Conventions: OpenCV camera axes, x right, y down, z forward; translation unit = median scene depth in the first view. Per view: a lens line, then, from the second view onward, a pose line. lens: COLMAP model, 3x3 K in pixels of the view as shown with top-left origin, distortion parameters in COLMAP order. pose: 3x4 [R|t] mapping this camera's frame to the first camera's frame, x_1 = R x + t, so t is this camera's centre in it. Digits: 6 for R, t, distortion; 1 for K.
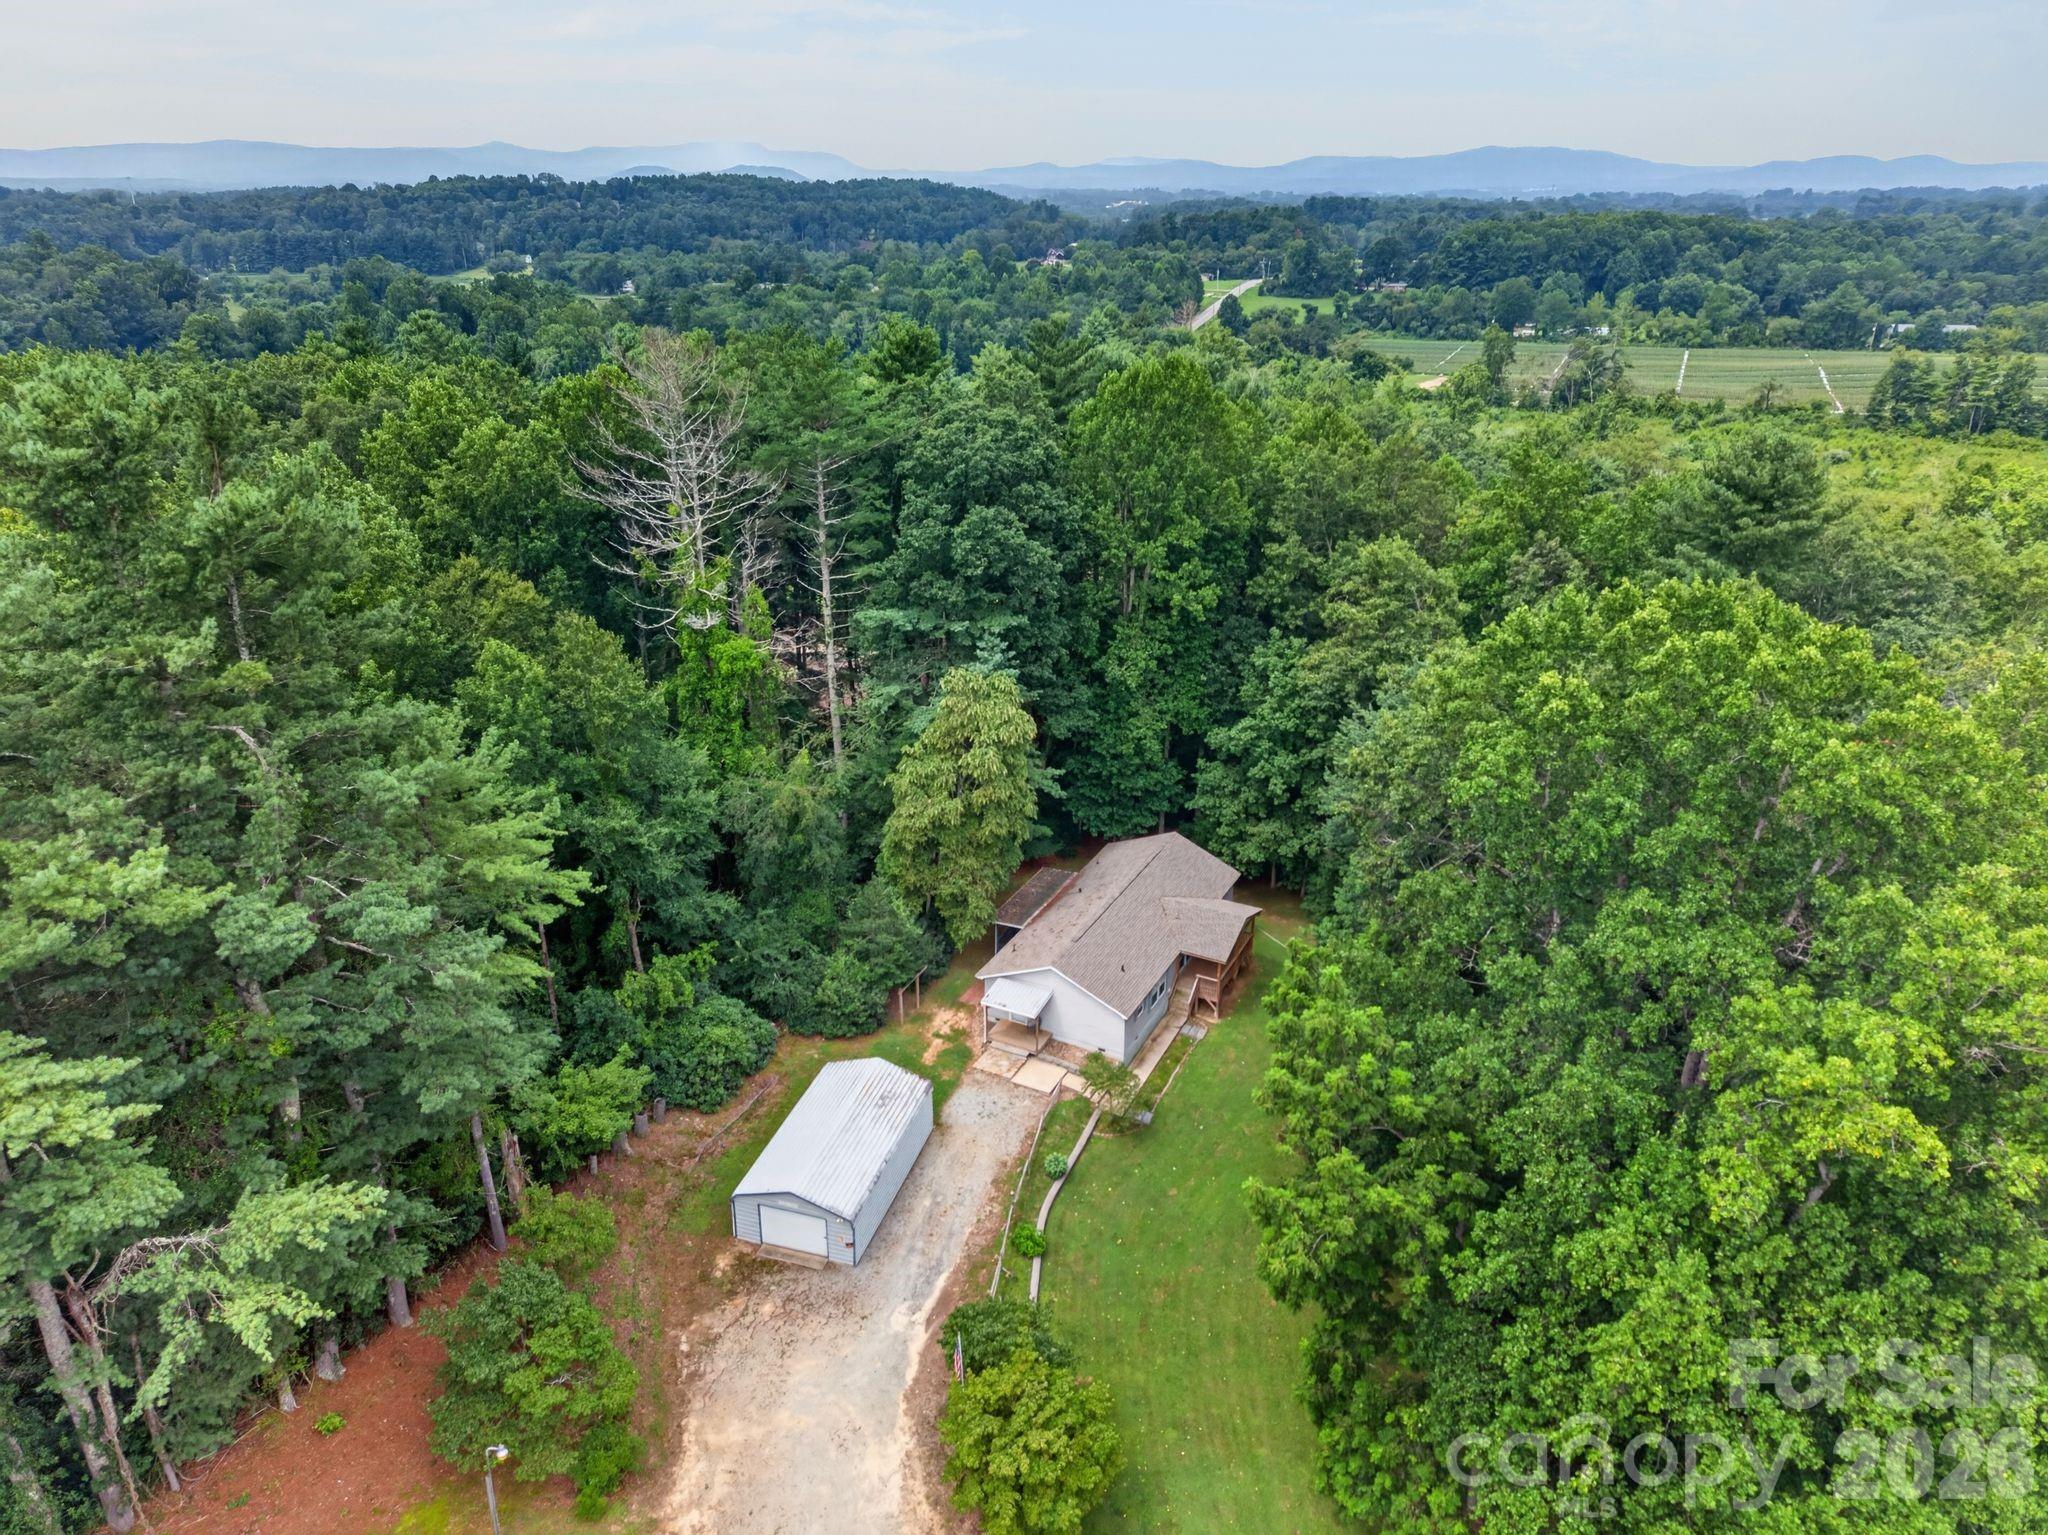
lens RADIAL K [[1374.5, 0, 1016.7], [0, 1374.5, 761.8], [0, 0, 1]] dist [0.005556, -0.002981]
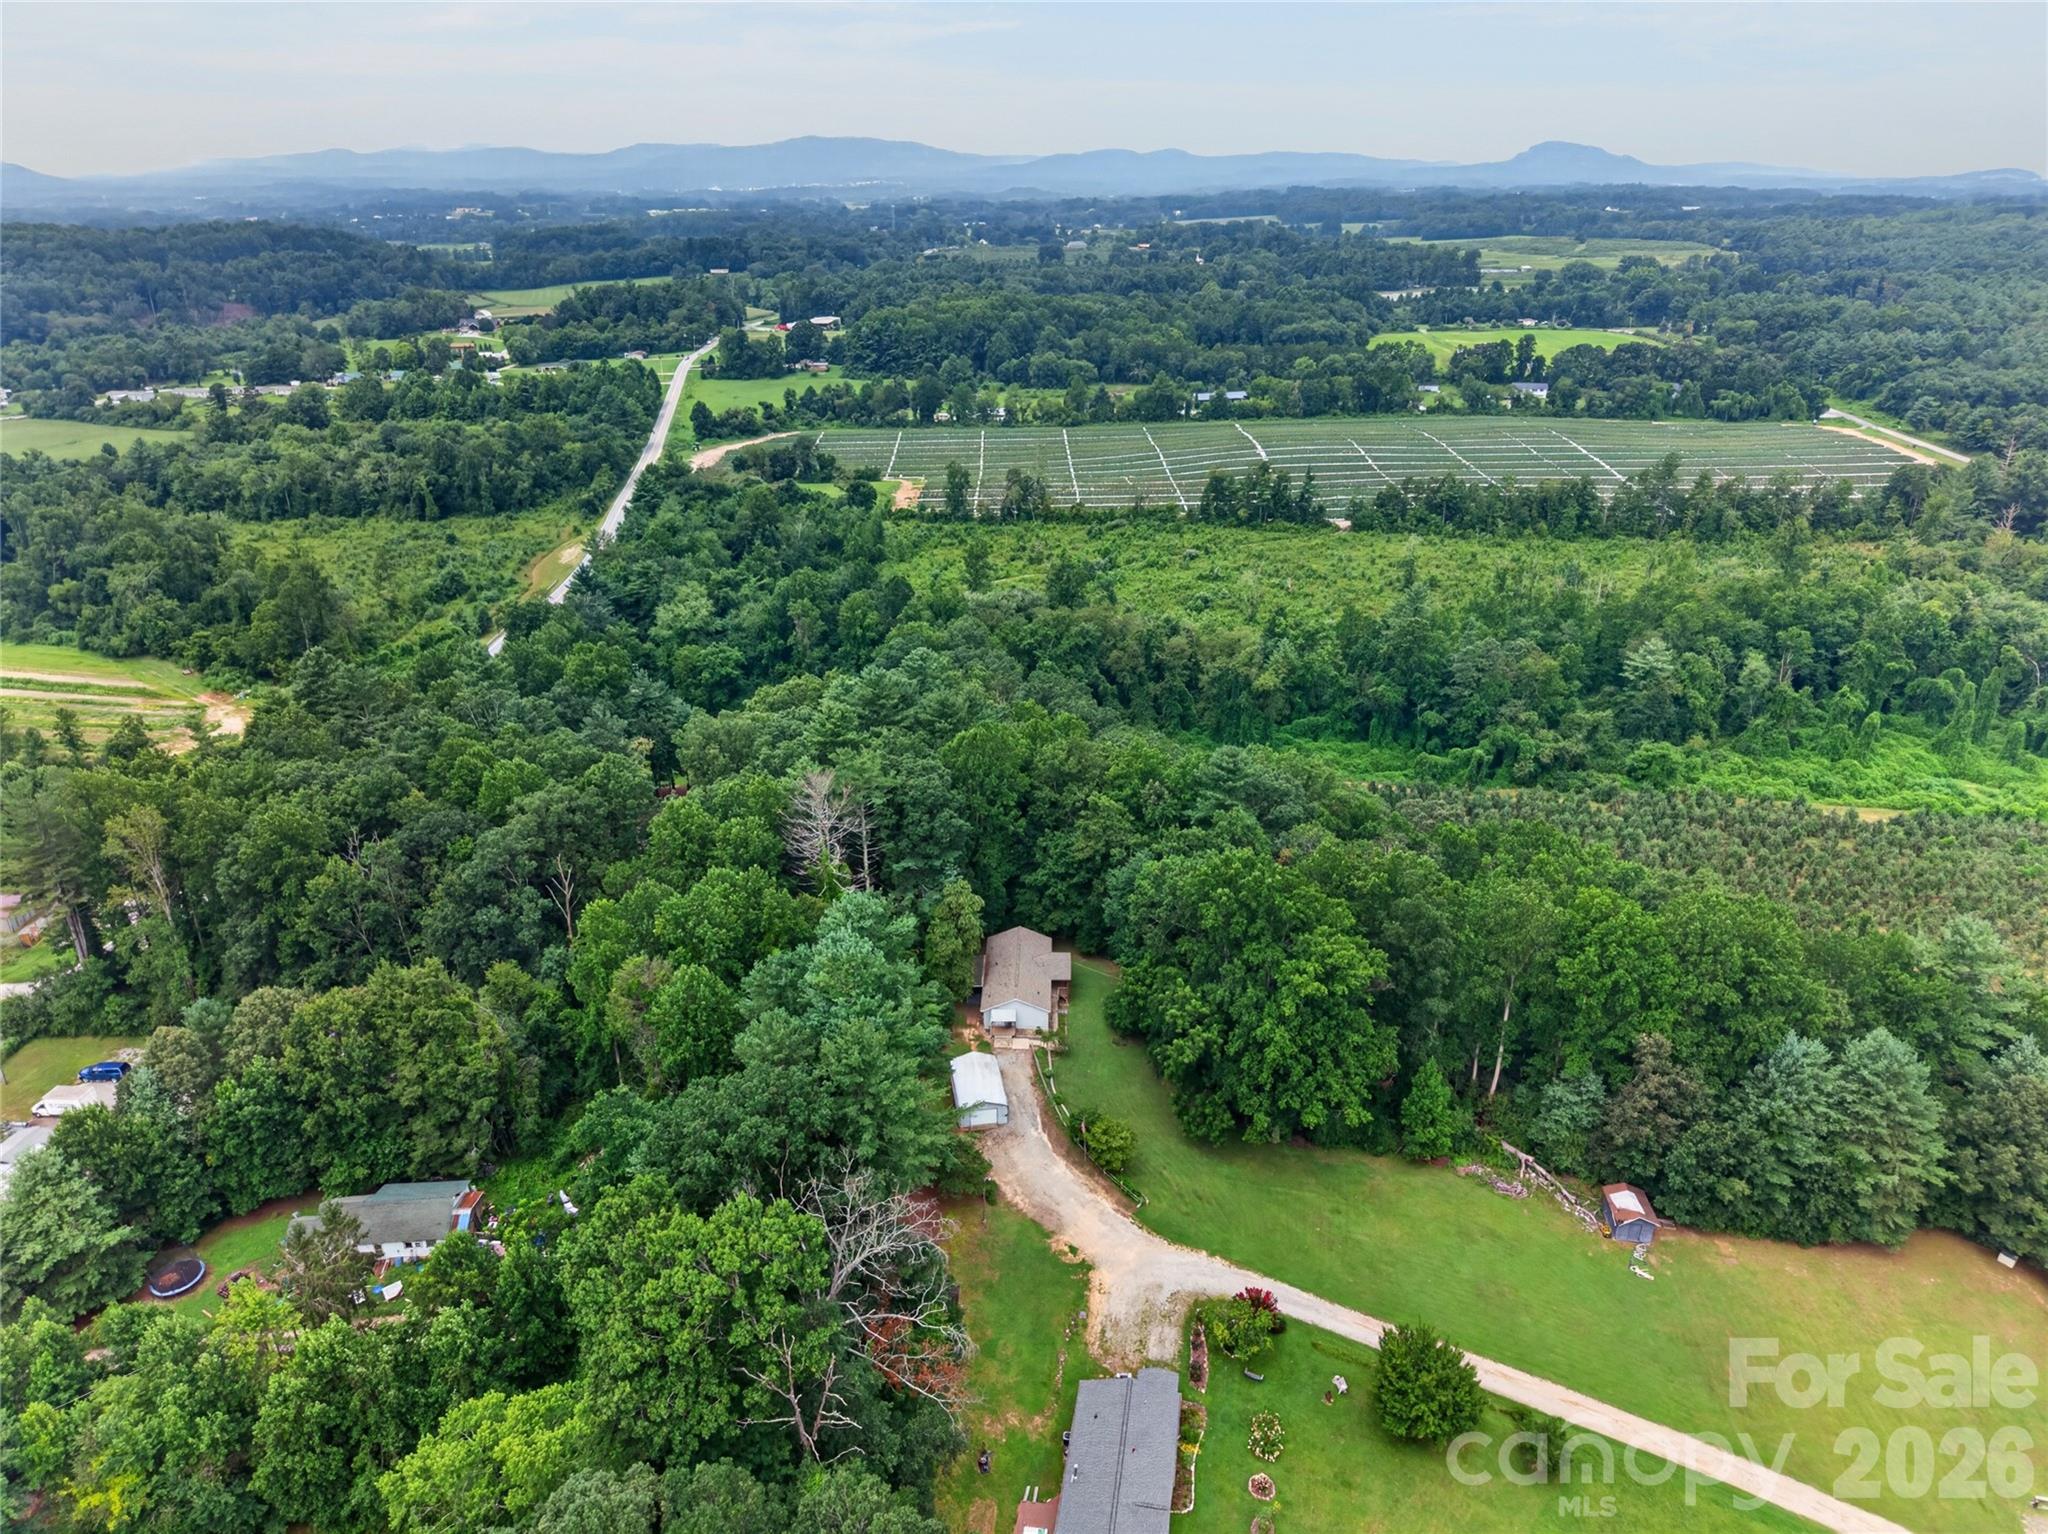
lens RADIAL K [[1328.6, 0, 1024.0], [0, 1328.6, 767.0], [0, 0, 1]] dist [0.075398, -0.127286]
pose [[0.904305, -0.176277, 0.388792, -0.868931], [0.173062, 0.983946, 0.043588, -0.384454], [-0.390234, 0.027868, 0.920294, -1.288700]]
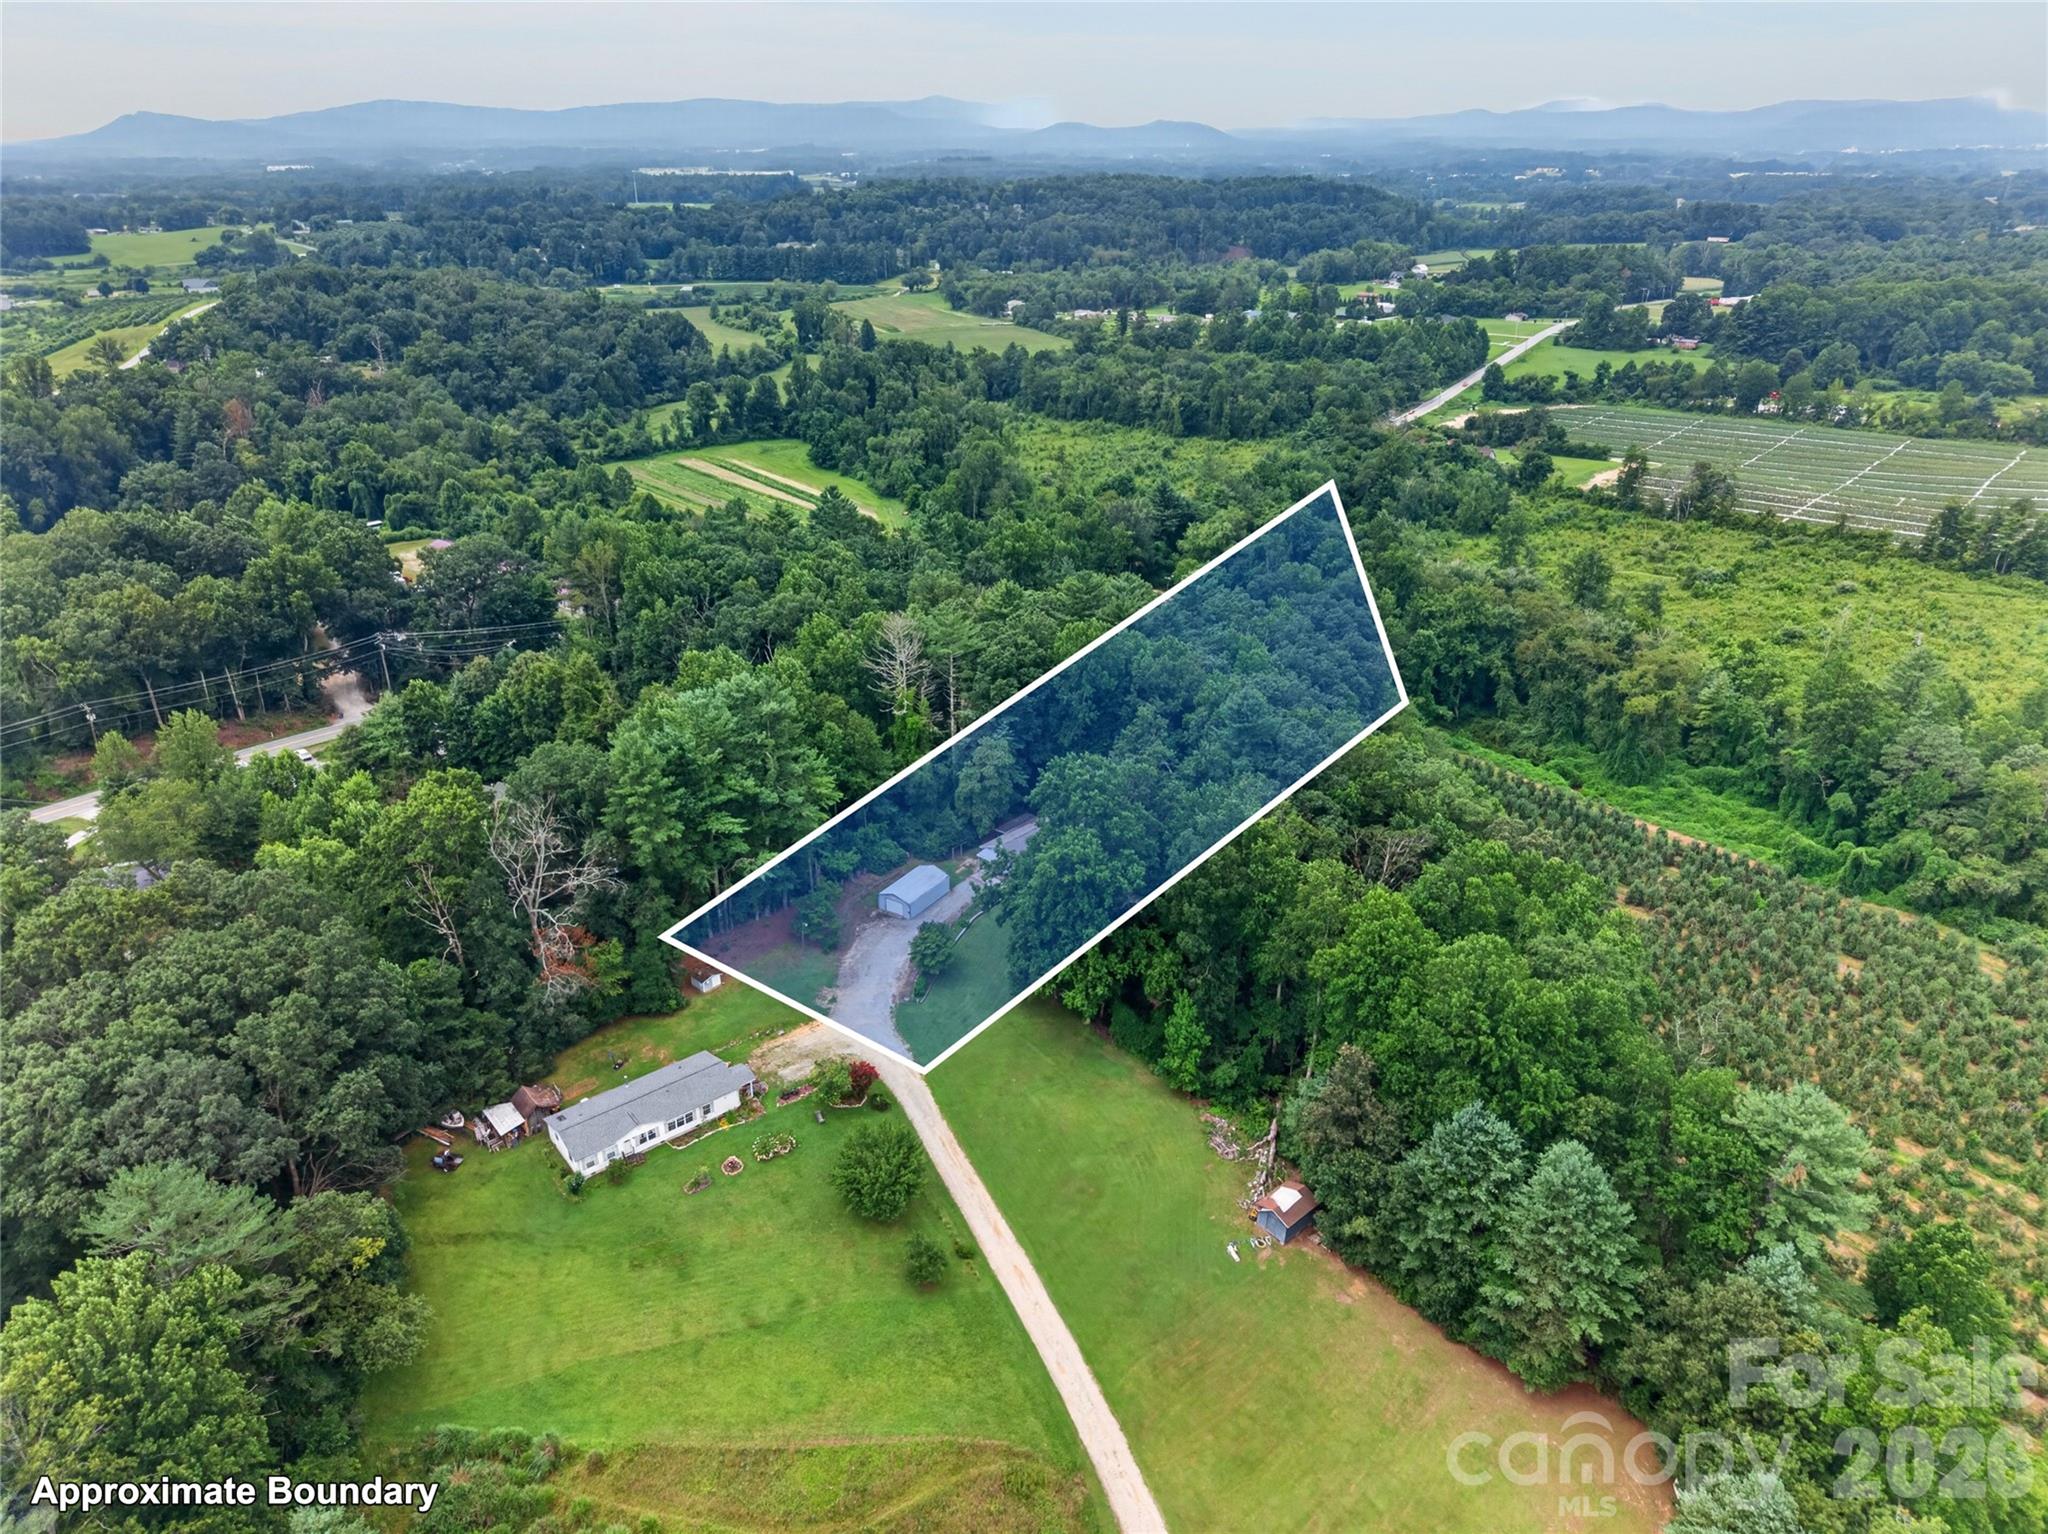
lens RADIAL K [[1314.6, 0, 1024.0], [0, 1314.6, 767.0], [0, 0, 1]] dist [0.005740, 0.001995]
pose [[0.964143, 0.113591, -0.239844, 0.755852], [-0.104318, 0.993233, 0.051051, -0.168001], [0.244020, -0.024200, 0.969468, -1.749041]]
